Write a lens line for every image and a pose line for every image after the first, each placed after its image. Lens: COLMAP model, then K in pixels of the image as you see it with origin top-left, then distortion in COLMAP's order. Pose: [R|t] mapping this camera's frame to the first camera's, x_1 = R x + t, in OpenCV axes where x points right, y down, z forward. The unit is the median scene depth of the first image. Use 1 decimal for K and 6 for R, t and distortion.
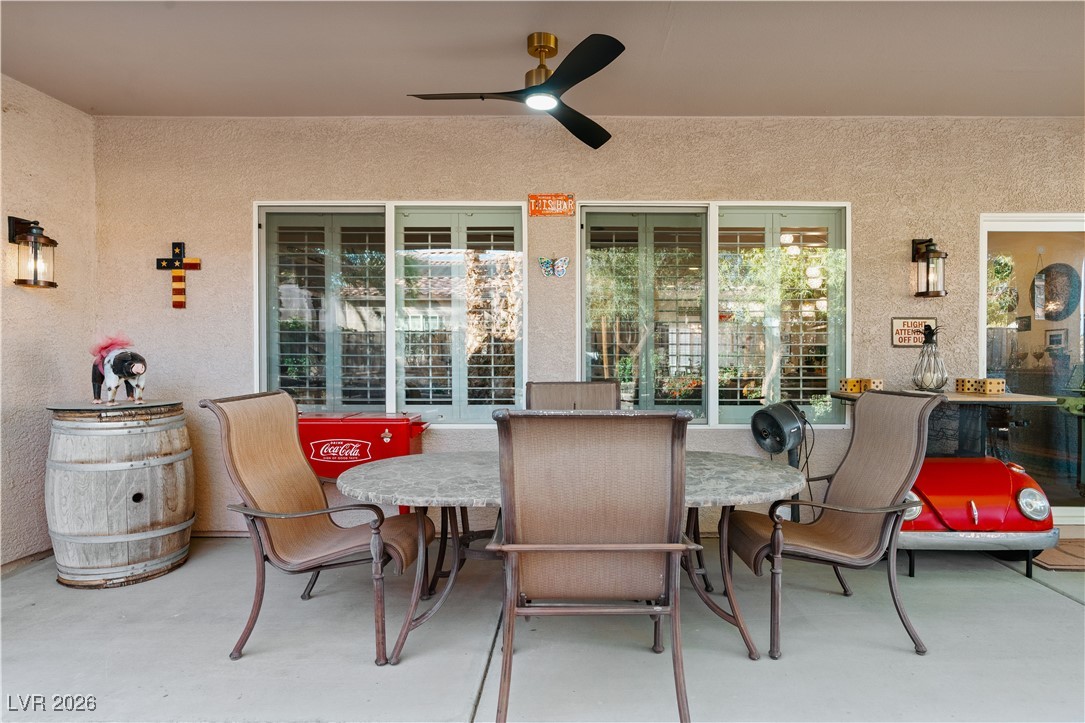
lens RADIAL K [[602.0, 0, 560.5], [0, 602.0, 367.3], [0, 0, 1]] dist [-0.002024, 0.002826]
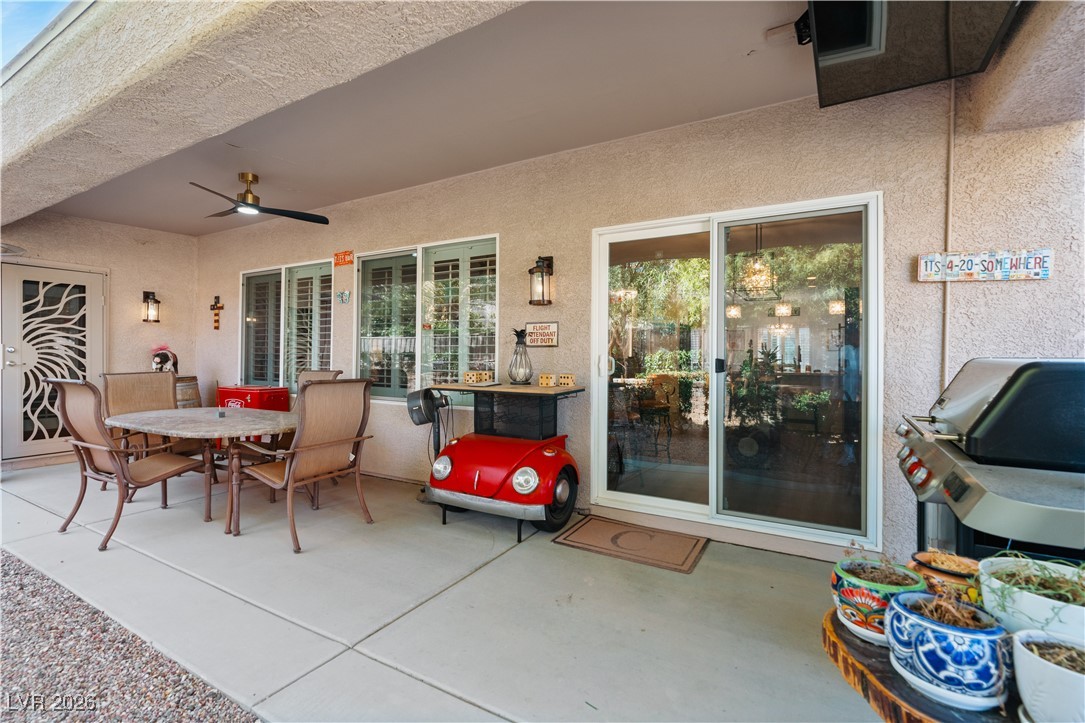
lens RADIAL K [[490.3, 0, 534.8], [0, 490.3, 354.0], [0, 0, 1]] dist [-0.002502, 0.000971]
pose [[0.863135, 0.000443, -0.504974, 1.071926], [-0.008605, 0.999867, -0.013830, -0.005604], [0.504900, 0.016283, 0.863024, 0.147131]]
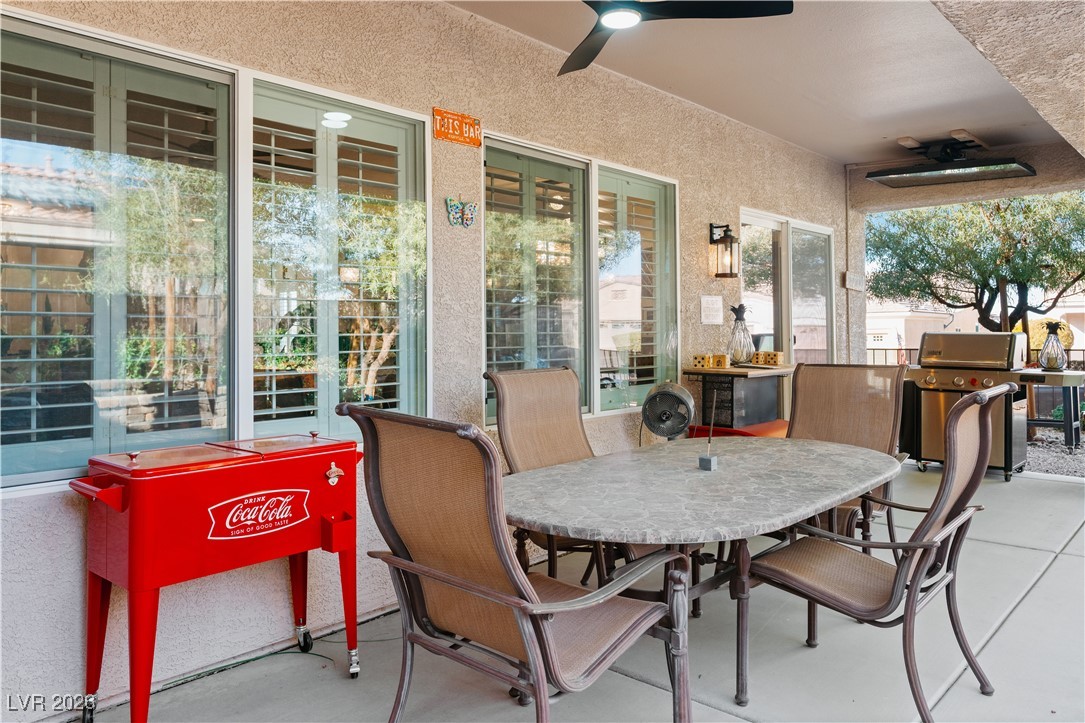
lens RADIAL K [[787.4, 0, 543.6], [0, 787.4, 321.1], [0, 0, 1]] dist [0.009744, 0.001849]
pose [[0.663341, 0.003714, 0.748308, -0.660439], [0.013919, 0.999753, -0.017301, -0.018346], [-0.748188, 0.021892, 0.663126, 0.295812]]
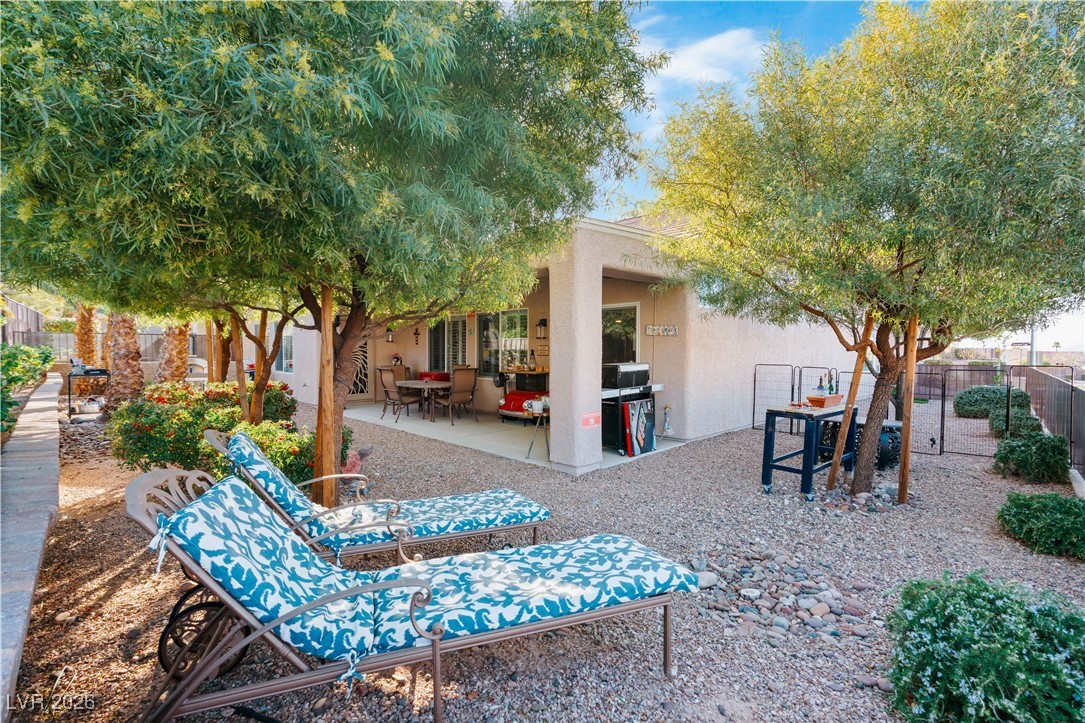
lens RADIAL K [[531.2, 0, 547.8], [0, 531.2, 354.0], [0, 0, 1]] dist [-0.003610, 0.000405]
pose [[0.690177, 0.005742, -0.723617, 2.571697], [-0.002434, 0.999981, 0.005613, -0.058619], [0.723636, -0.002113, 0.690178, -0.833322]]
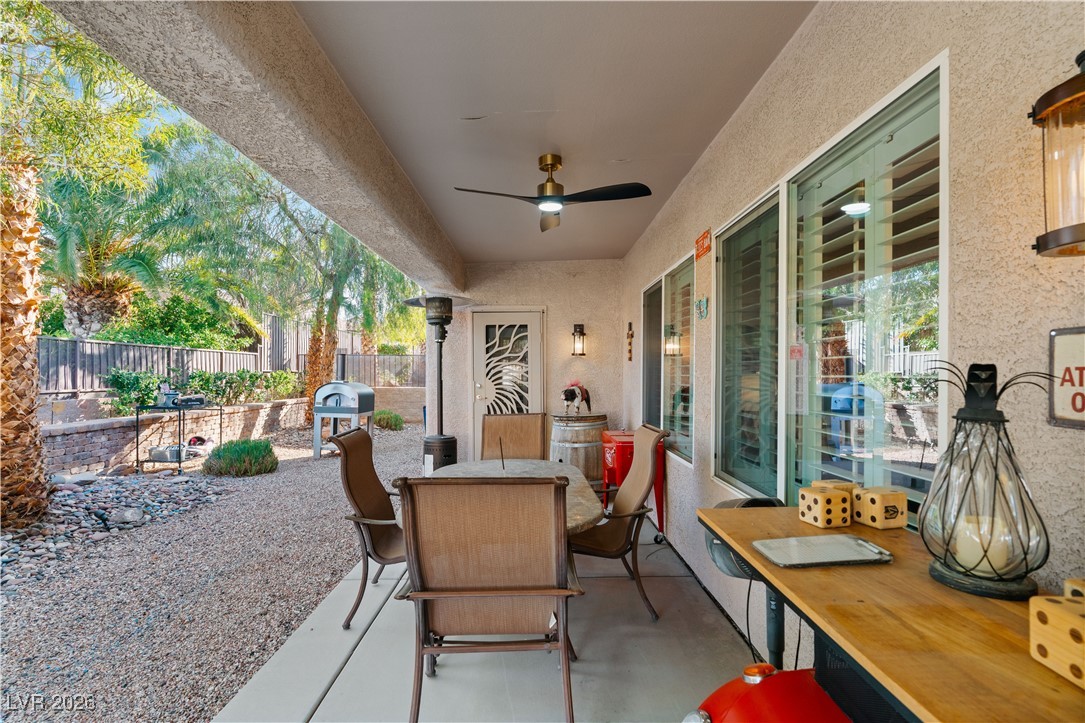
lens RADIAL K [[514.3, 0, 539.9], [0, 514.3, 381.0], [0, 0, 1]] dist [-0.000424, 0.000075]
pose [[0.013158, 0.012274, -0.999838, 0.819013], [-0.006669, 0.999903, 0.012187, -0.058024], [0.999891, 0.006508, 0.013239, 0.729059]]
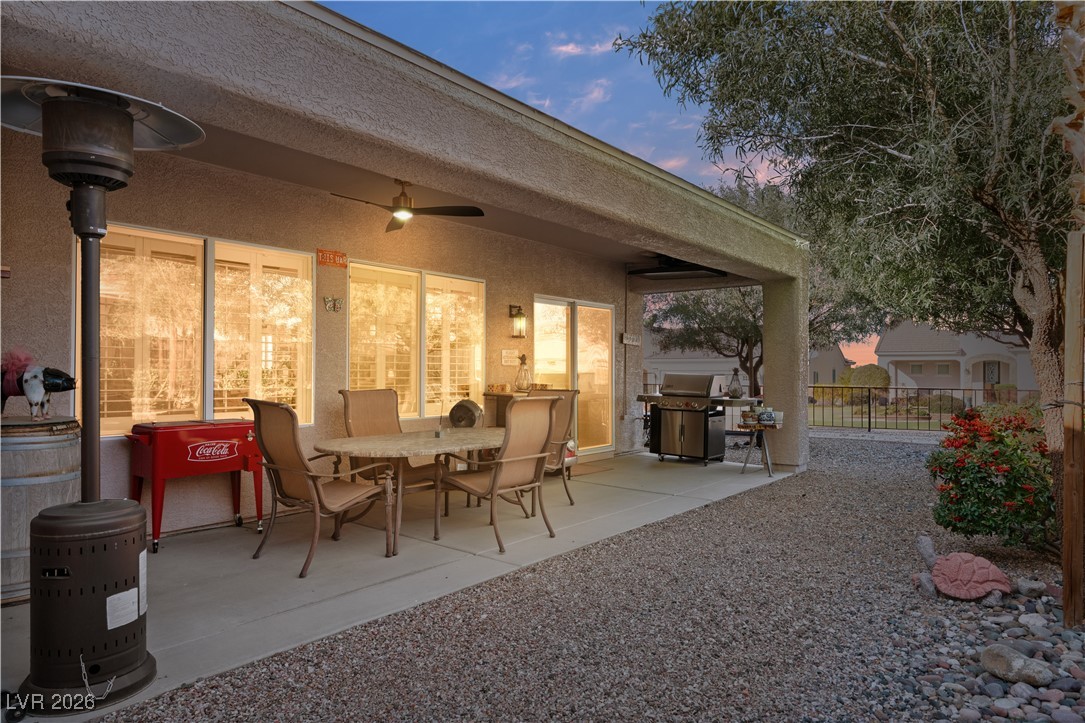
lens RADIAL K [[684.8, 0, 538.7], [0, 684.8, 366.7], [0, 0, 1]] dist [0.005581, 0.001309]
pose [[0.627348, 0.006665, 0.778710, -0.920107], [0.000965, 0.999956, -0.009336, -0.013322], [-0.778738, 0.006608, 0.627314, -0.321182]]
